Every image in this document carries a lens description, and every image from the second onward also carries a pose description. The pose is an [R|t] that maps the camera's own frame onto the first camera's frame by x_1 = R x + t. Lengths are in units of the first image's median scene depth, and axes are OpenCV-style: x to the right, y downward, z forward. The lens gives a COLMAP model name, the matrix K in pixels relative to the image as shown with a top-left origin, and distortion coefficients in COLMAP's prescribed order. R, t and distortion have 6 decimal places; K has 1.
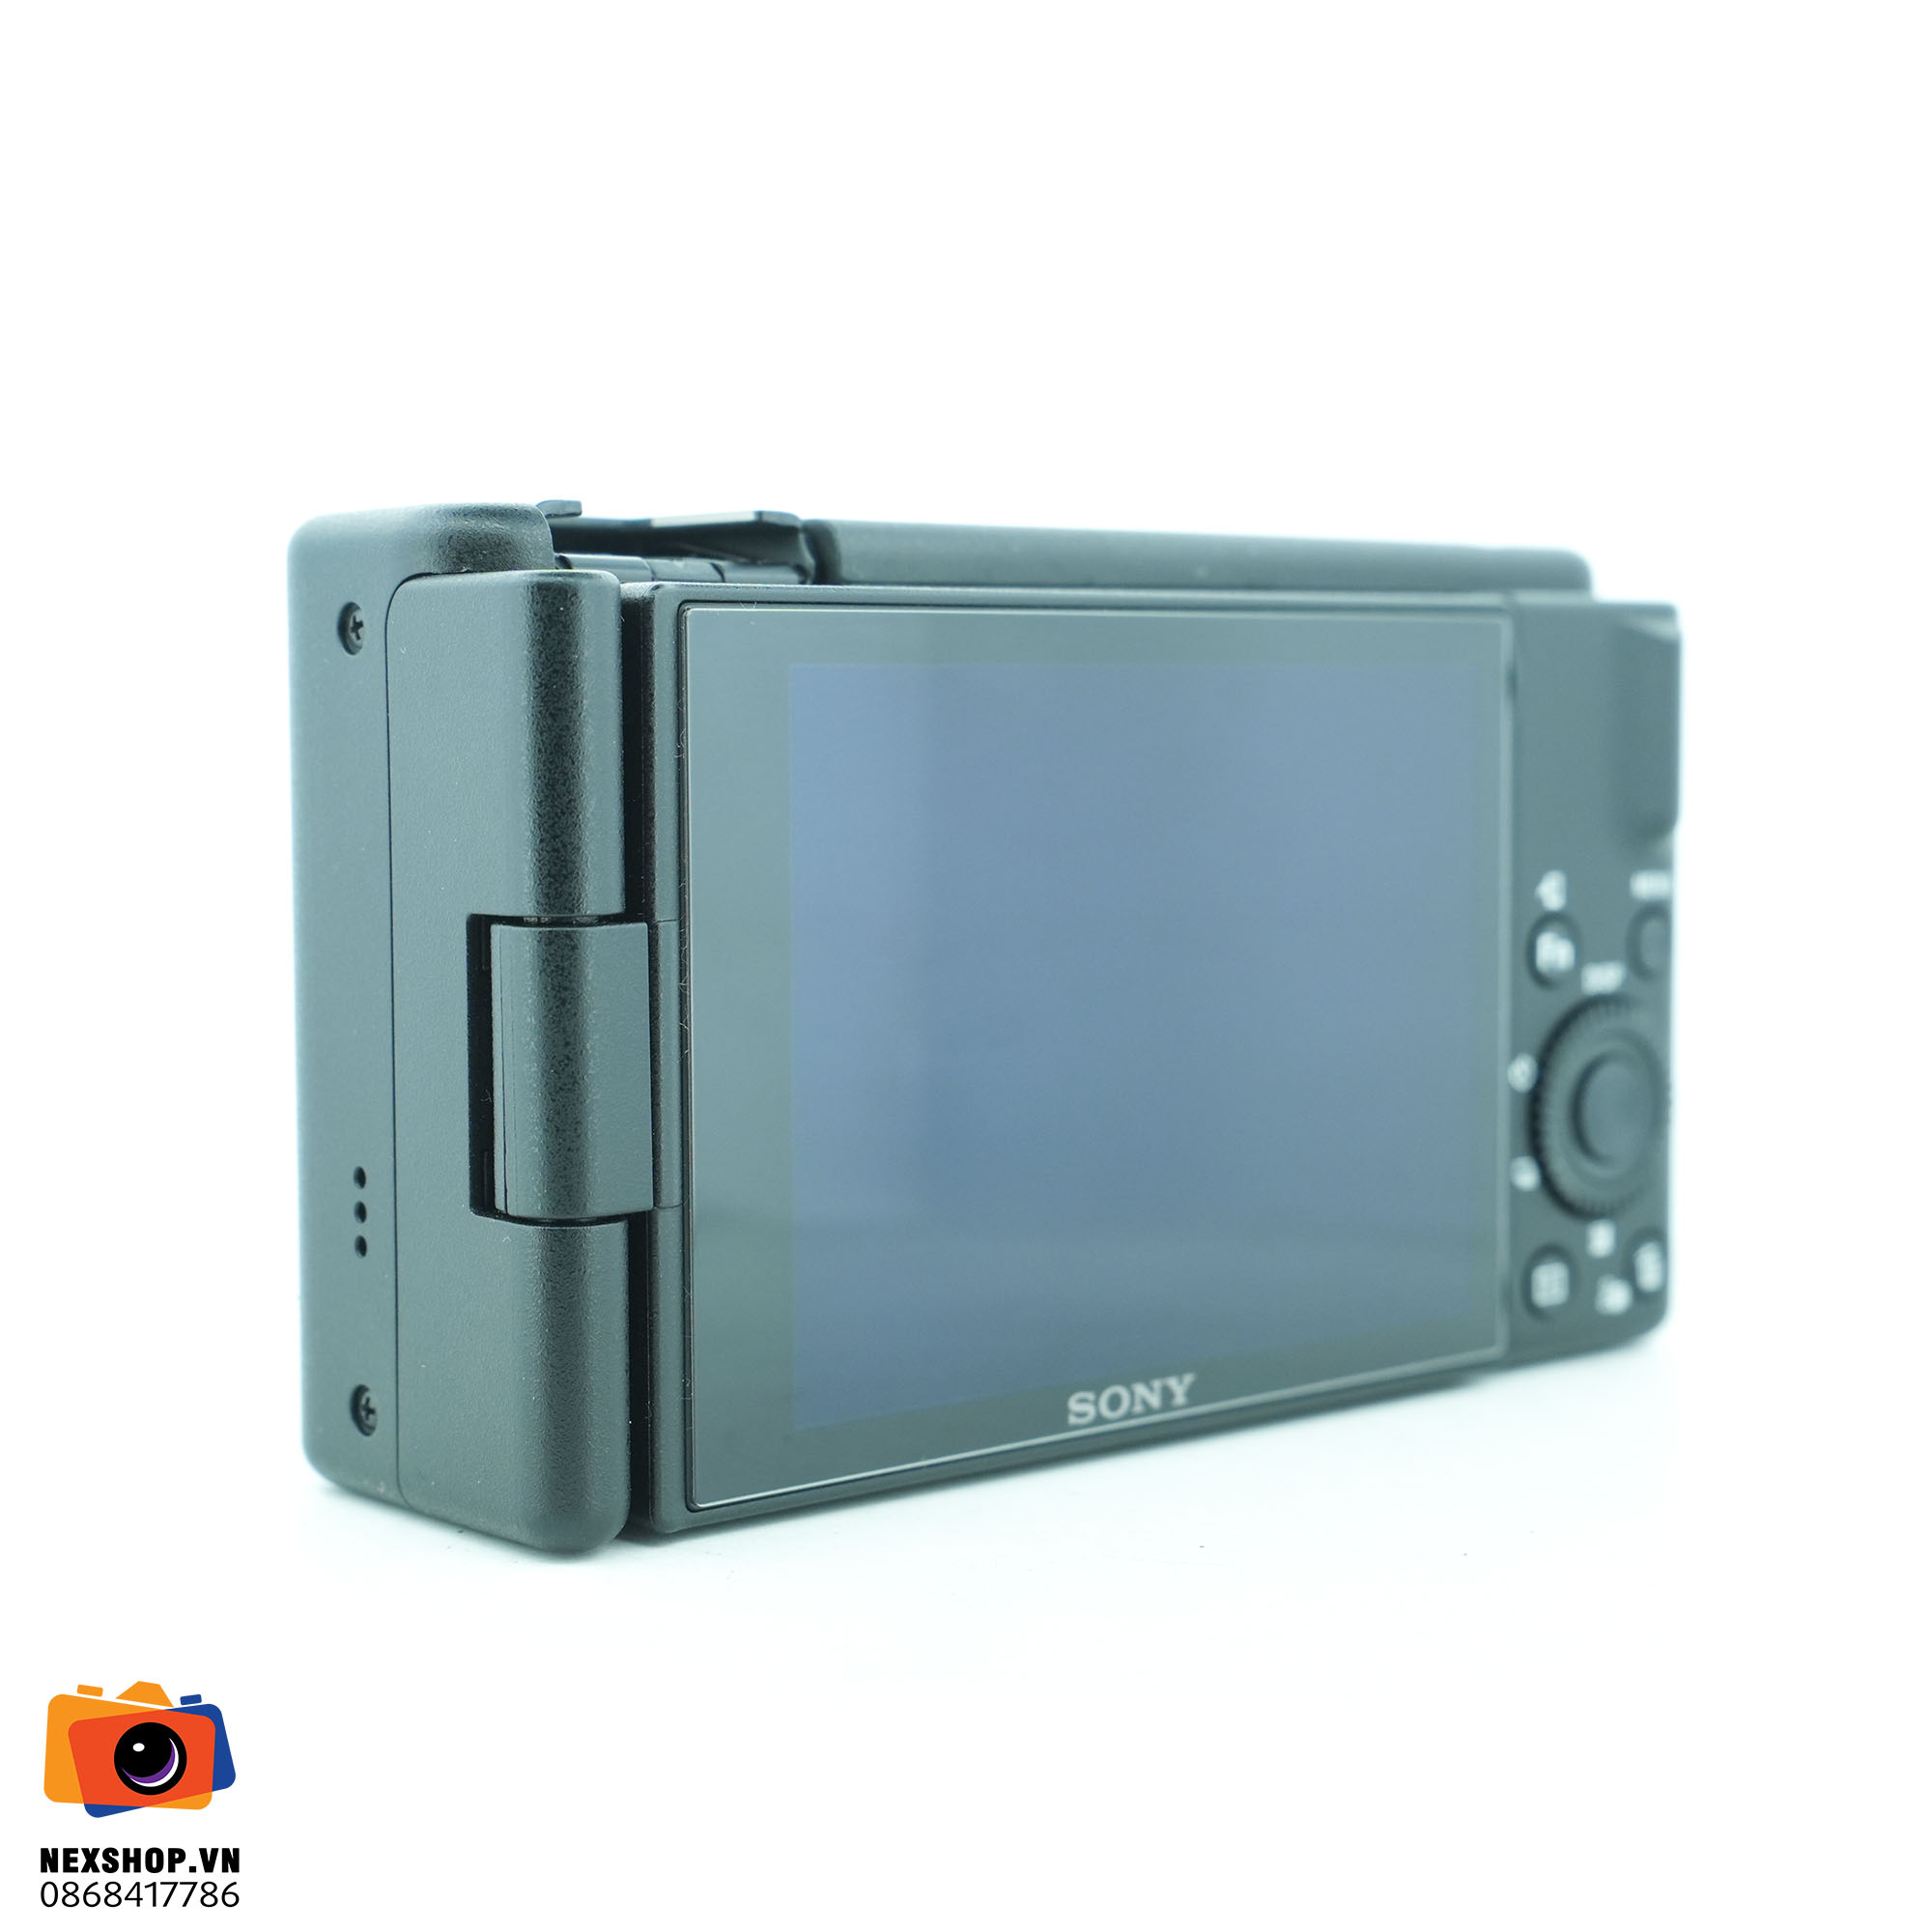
lens RADIAL K [[3513.9, 0, 966.0], [0, 3513.9, 966.0], [0, 0, 1]] dist [0.035705, 0.013557]
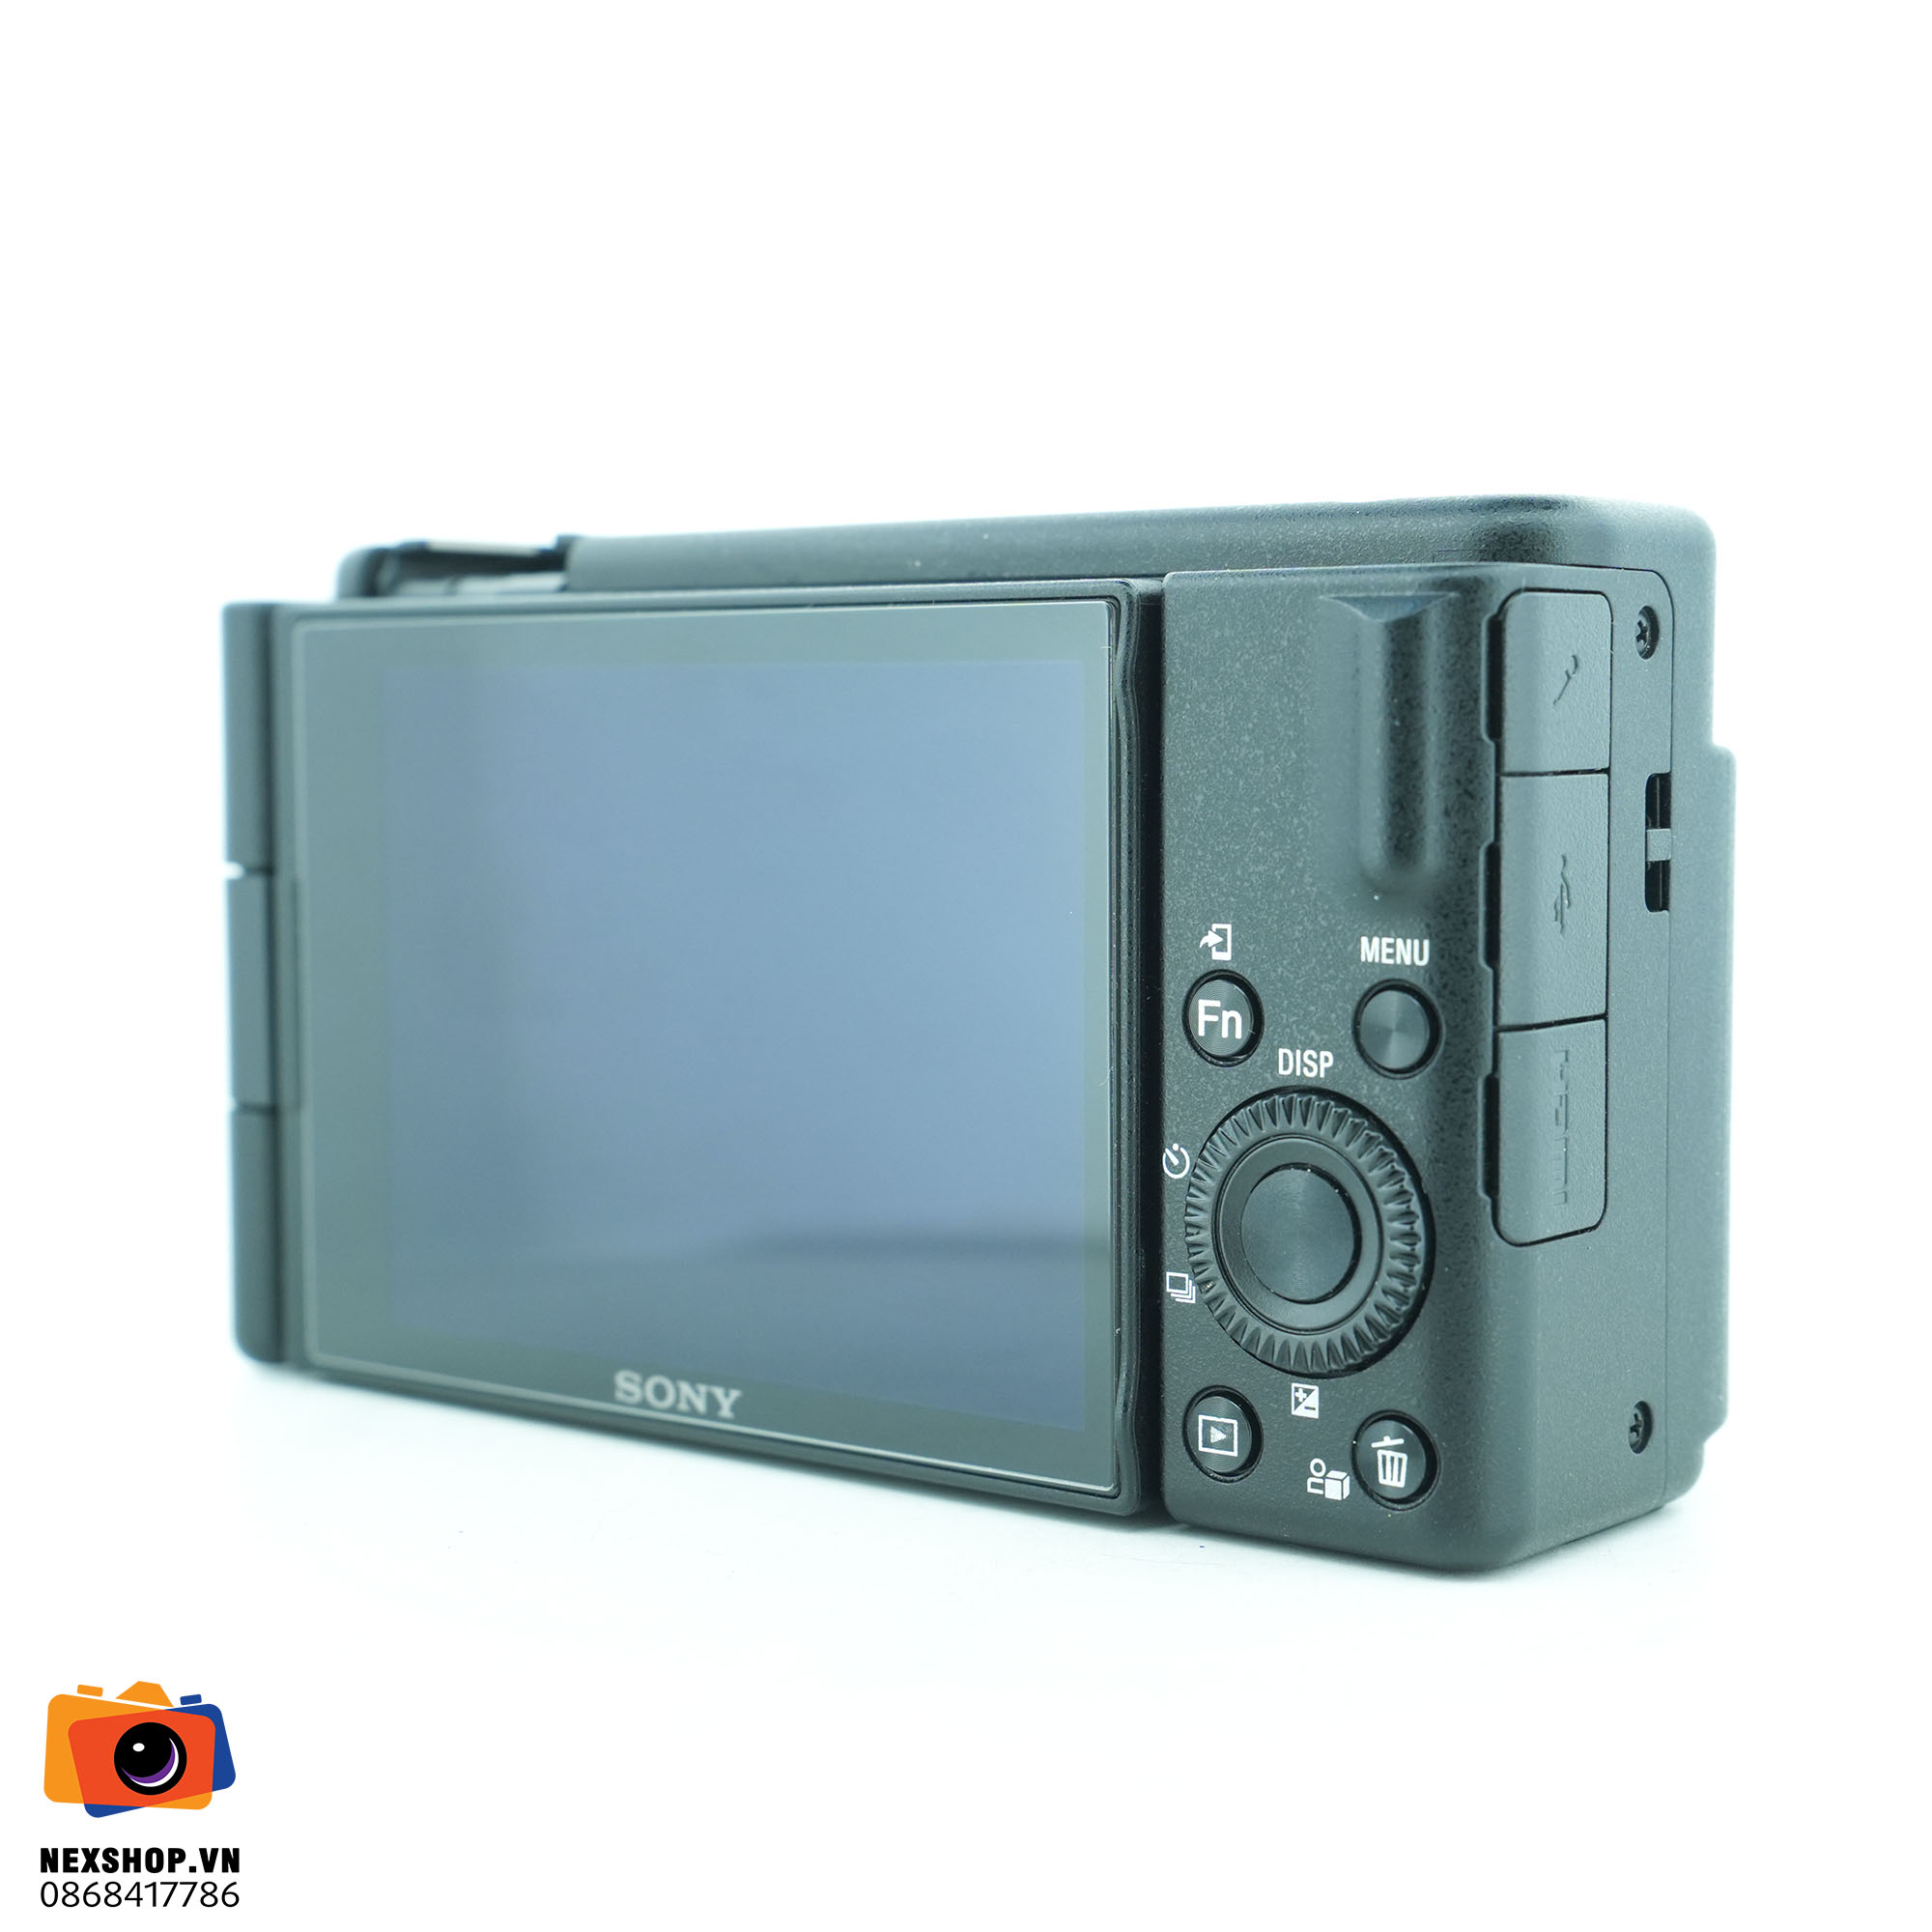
lens RADIAL K [[3513.9, 0, 966.0], [0, 3513.9, 966.0], [0, 0, 1]] dist [0.035705, 0.013557]
pose [[0.184766, 0.079909, -0.979529, 1.035813], [-0.069210, 0.995272, 0.068139, -0.073288], [0.980343, 0.055204, 0.189423, 0.880243]]
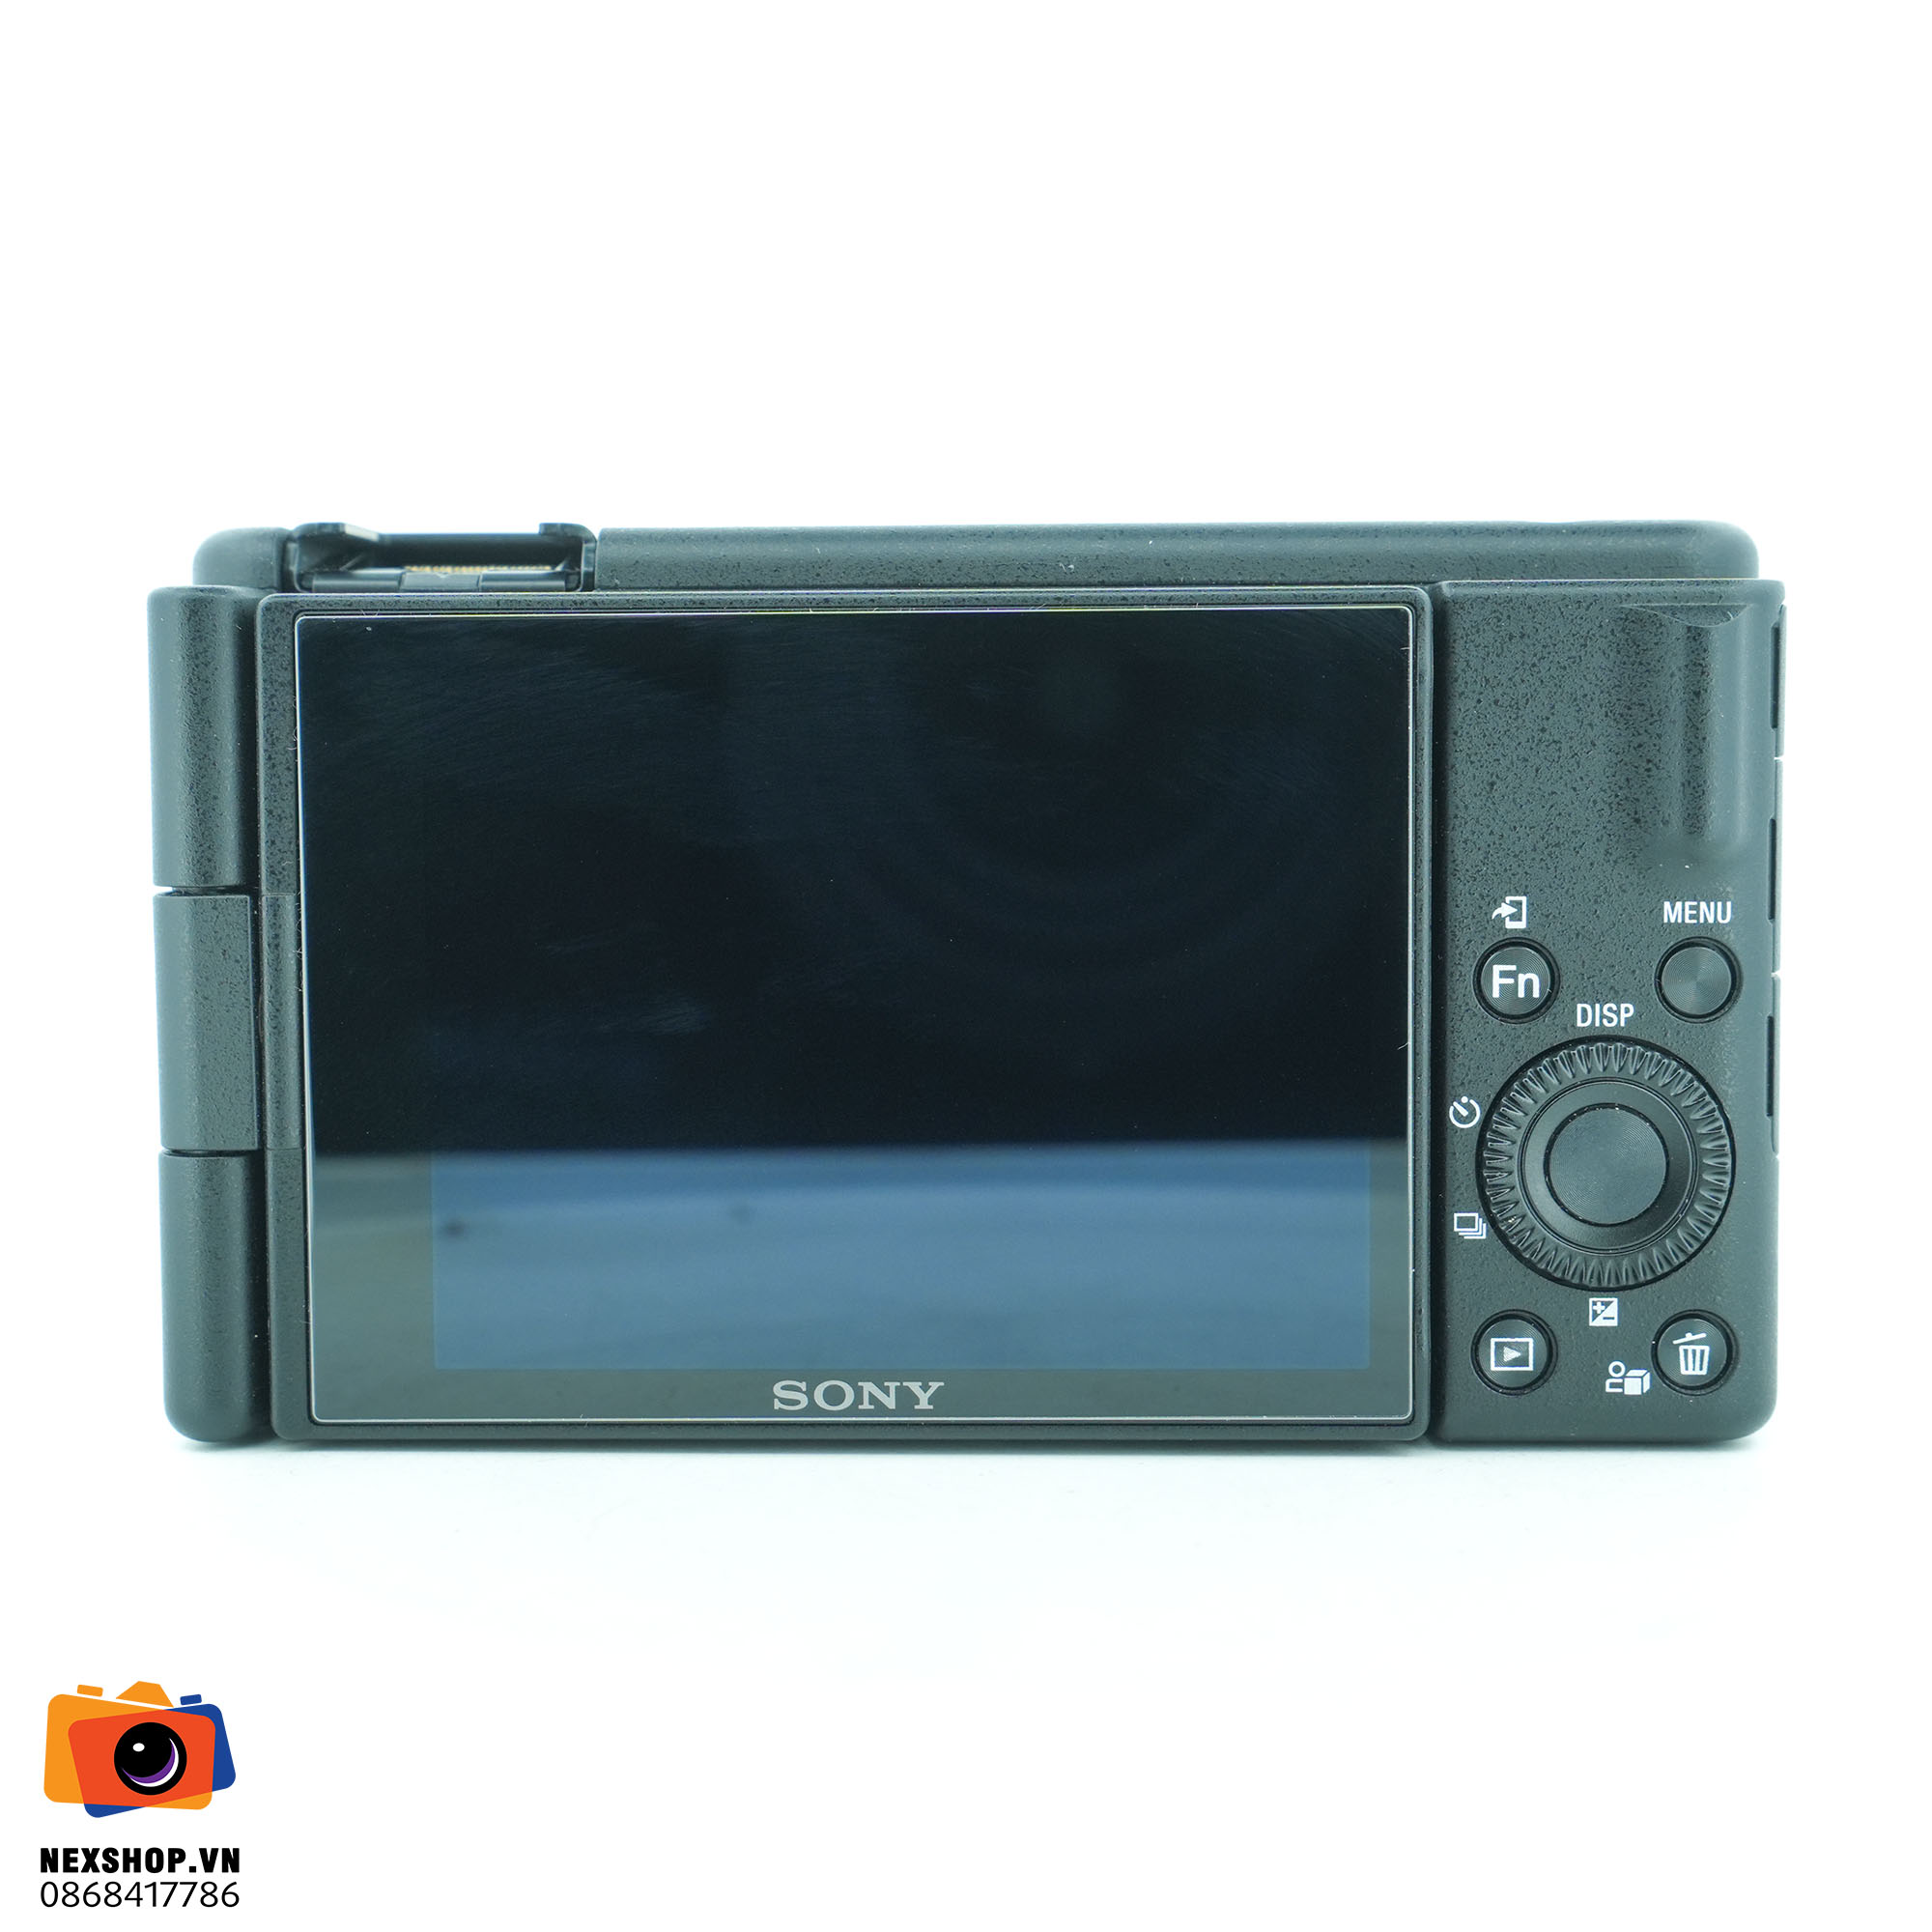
lens RADIAL K [[3513.9, 0, 966.0], [0, 3513.9, 966.0], [0, 0, 1]] dist [0.035705, 0.013557]
pose [[0.733248, 0.054986, -0.677734, 0.740720], [-0.048750, 0.998411, 0.028261, -0.029074], [0.678211, 0.012317, 0.734764, 0.280846]]
